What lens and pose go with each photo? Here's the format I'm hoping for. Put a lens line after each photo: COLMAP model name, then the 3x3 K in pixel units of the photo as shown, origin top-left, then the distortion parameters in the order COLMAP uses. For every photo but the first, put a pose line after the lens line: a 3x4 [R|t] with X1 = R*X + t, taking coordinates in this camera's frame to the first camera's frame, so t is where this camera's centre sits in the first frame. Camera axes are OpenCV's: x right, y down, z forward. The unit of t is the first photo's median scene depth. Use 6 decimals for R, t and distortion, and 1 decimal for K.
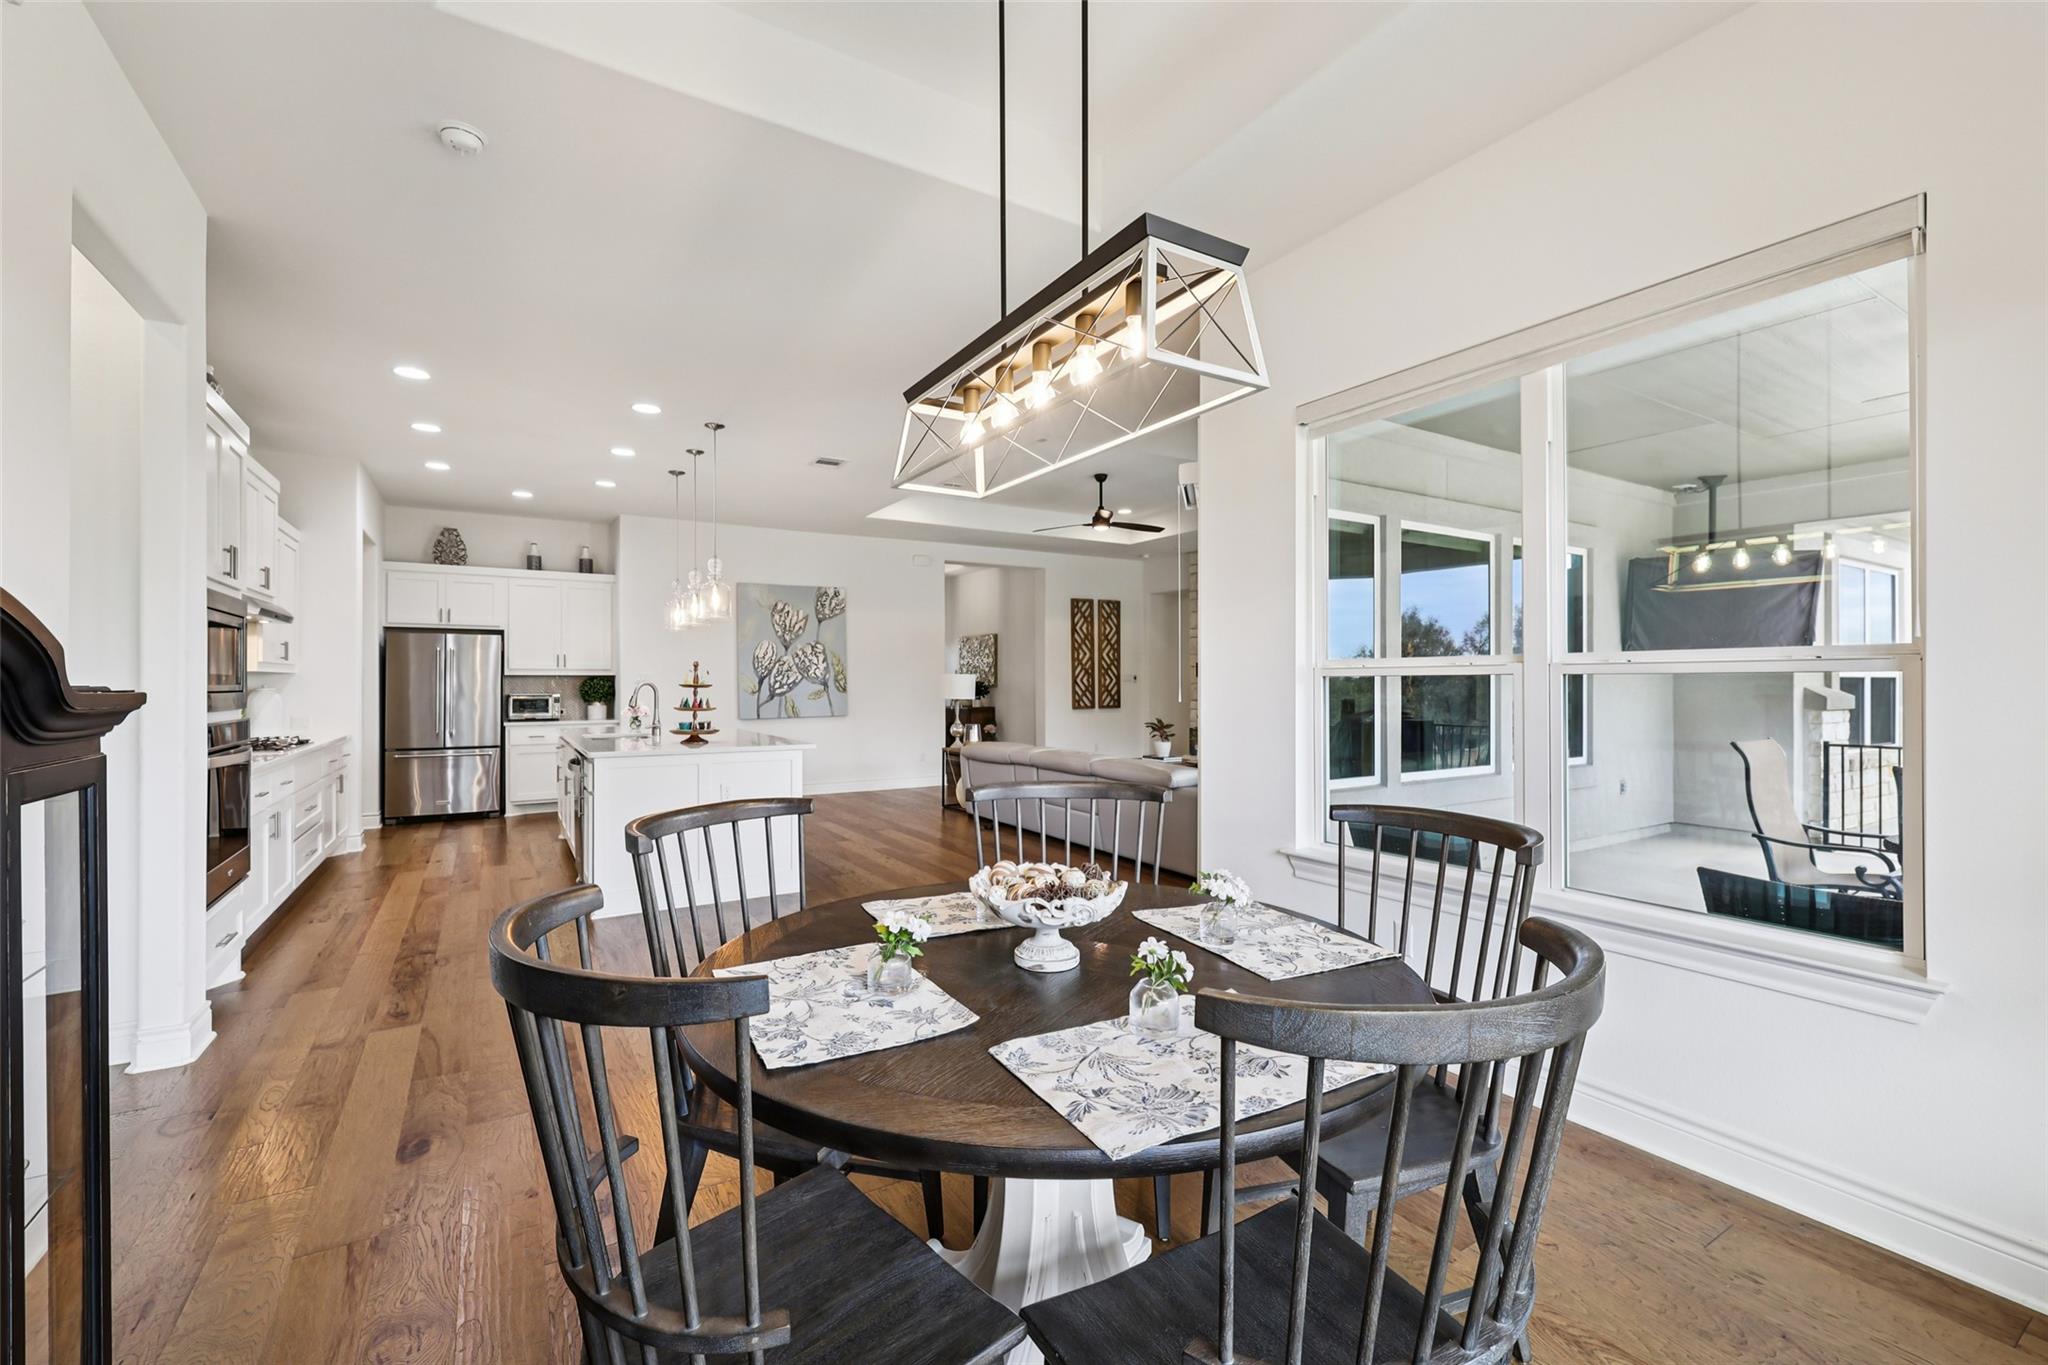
lens RADIAL K [[867.7, 0, 1025.7], [0, 867.7, 673.8], [0, 0, 1]] dist [0.003591, 0.000243]
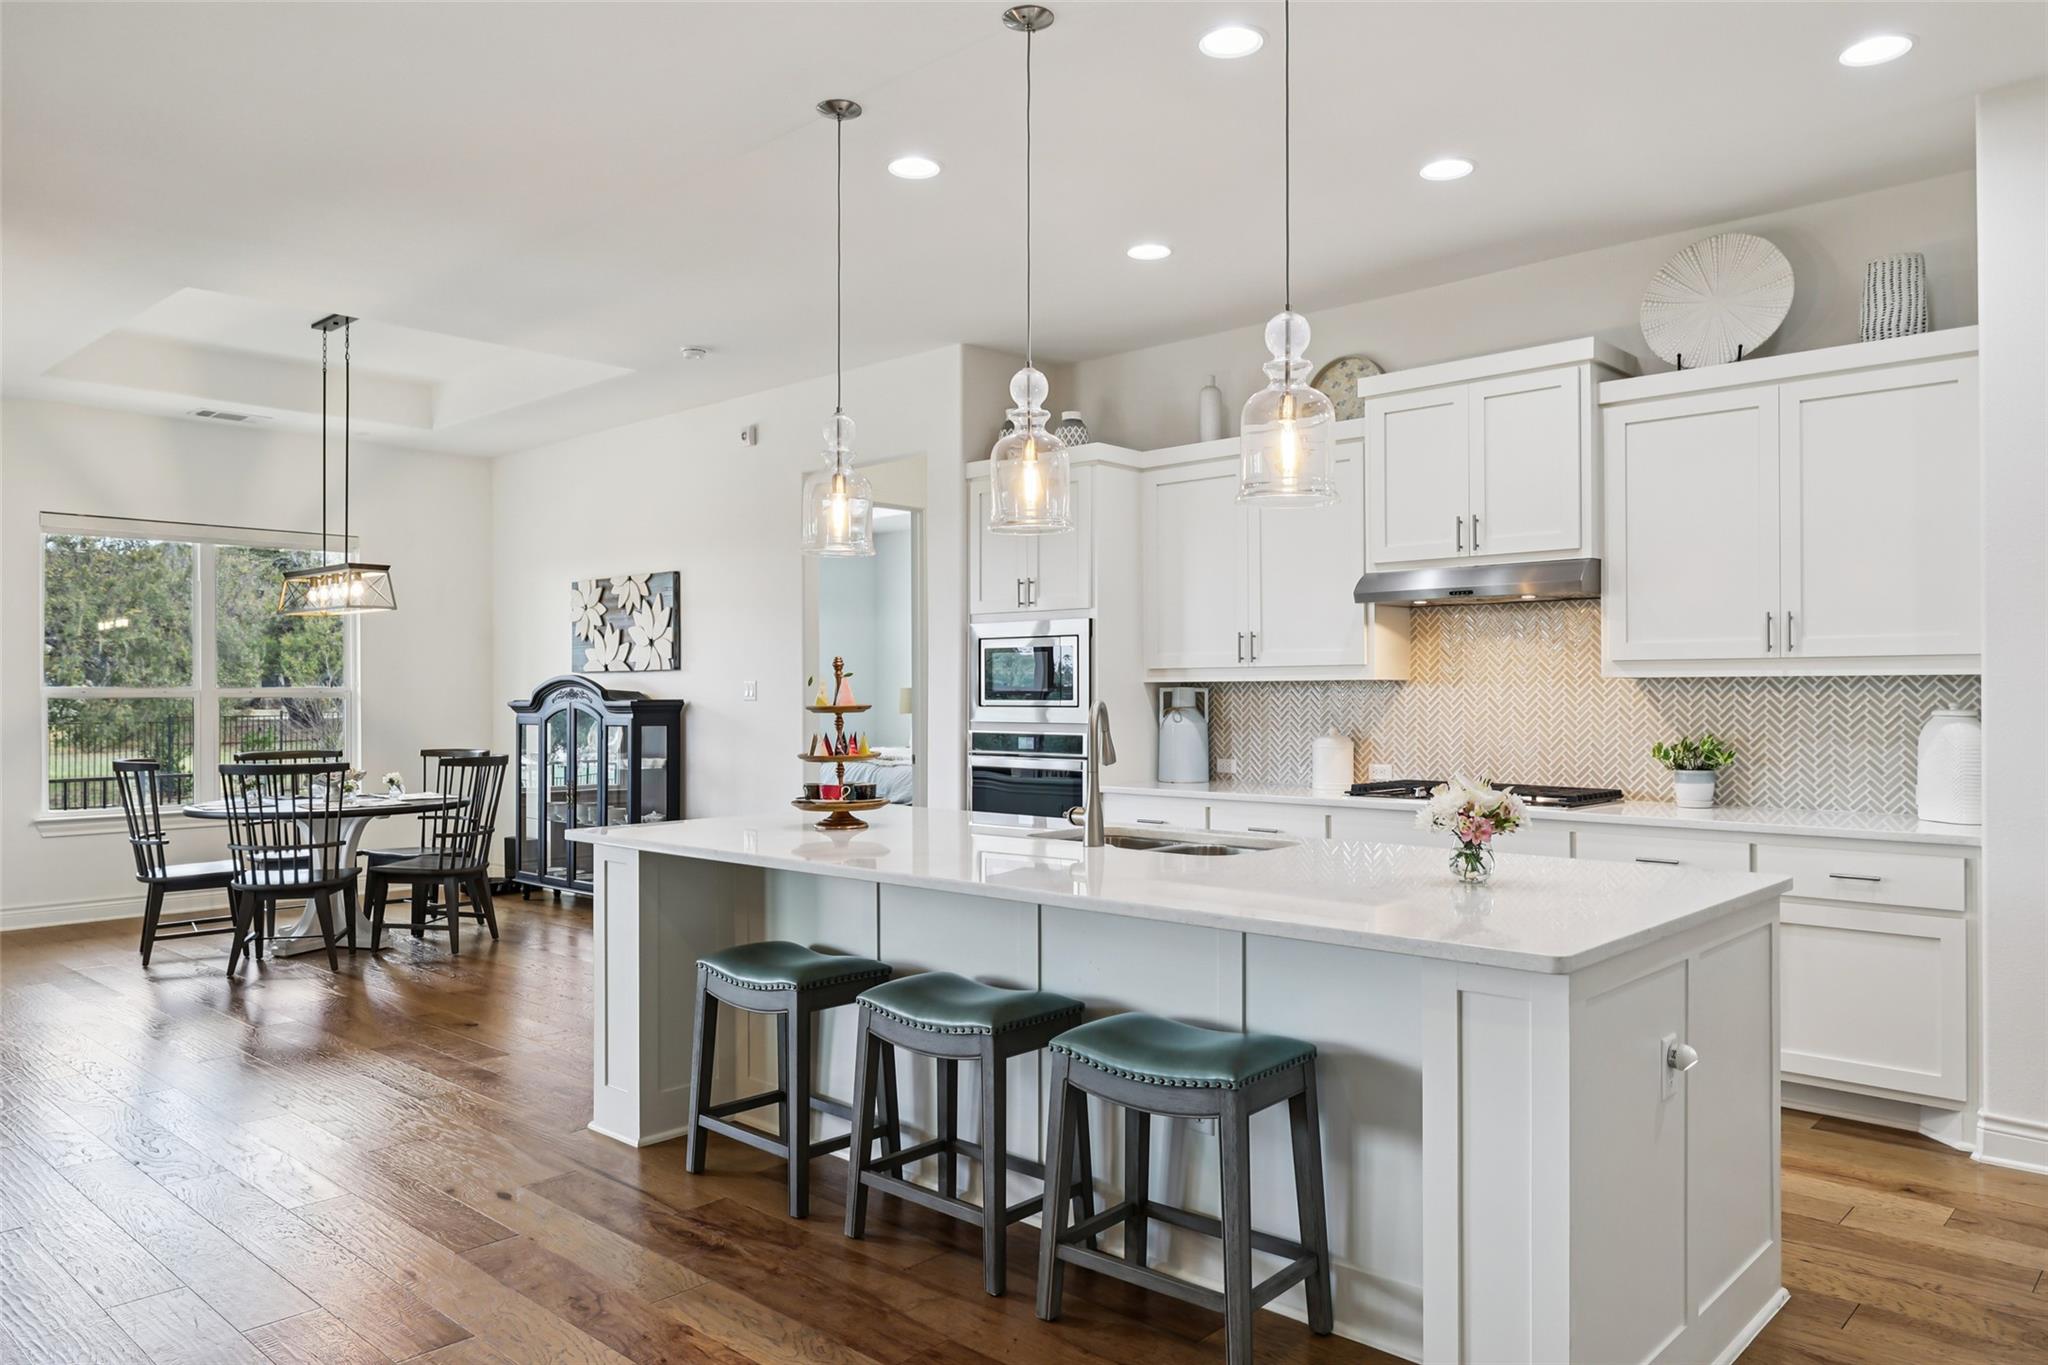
lens RADIAL K [[1385.0, 0, 1024.0], [0, 1385.0, 682.5], [0, 0, 1]] dist [0.014821, 0.000684]
pose [[-0.962784, 0.002698, -0.270257, -0.179890], [0.007234, 0.999849, -0.015790, 0.007549], [0.270174, -0.017158, -0.962659, 1.180898]]
